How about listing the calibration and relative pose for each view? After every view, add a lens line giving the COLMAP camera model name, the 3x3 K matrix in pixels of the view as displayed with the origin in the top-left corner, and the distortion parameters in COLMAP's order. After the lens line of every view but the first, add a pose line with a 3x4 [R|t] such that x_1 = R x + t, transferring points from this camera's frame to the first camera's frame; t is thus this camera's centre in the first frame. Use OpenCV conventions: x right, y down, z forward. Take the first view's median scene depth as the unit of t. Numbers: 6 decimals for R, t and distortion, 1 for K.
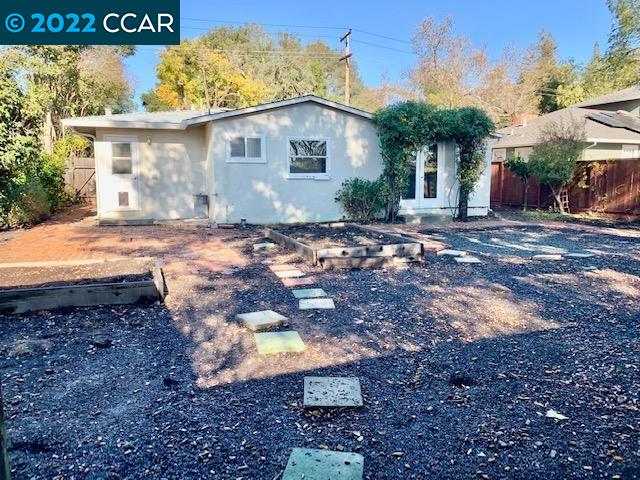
lens RADIAL K [[483.1, 0, 324.5], [0, 483.1, 236.7], [0, 0, 1]] dist [0.033141, -0.047716]
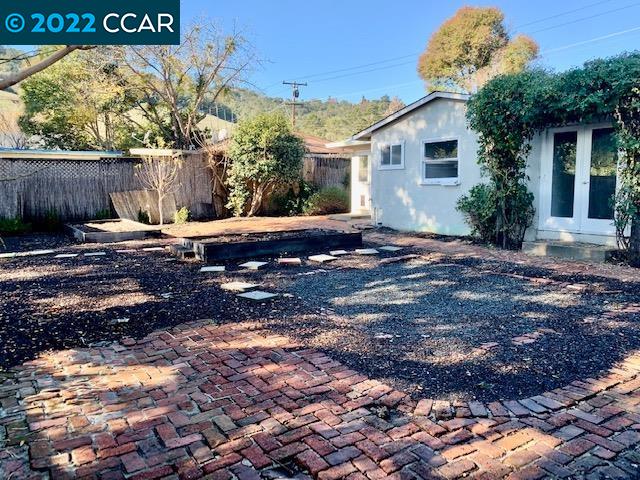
lens RADIAL K [[483.1, 0, 324.5], [0, 483.1, 236.7], [0, 0, 1]] dist [0.033141, -0.047716]
pose [[0.277274, 0.106798, -0.954837, 0.840636], [-0.114511, 0.990393, 0.077522, -0.077519], [0.953942, 0.087845, 0.286840, 0.602595]]
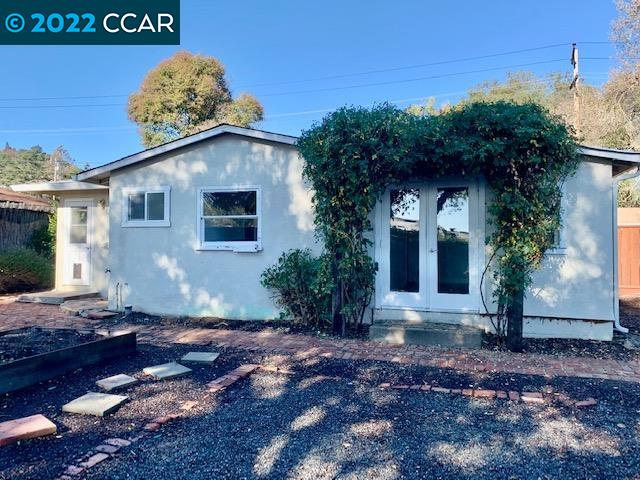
lens RADIAL K [[483.1, 0, 324.5], [0, 483.1, 236.7], [0, 0, 1]] dist [0.033141, -0.047716]
pose [[0.807363, -0.002611, -0.590049, 0.490789], [-0.081090, 0.990011, -0.115336, -0.081892], [0.584457, 0.140966, 0.799087, 0.608805]]
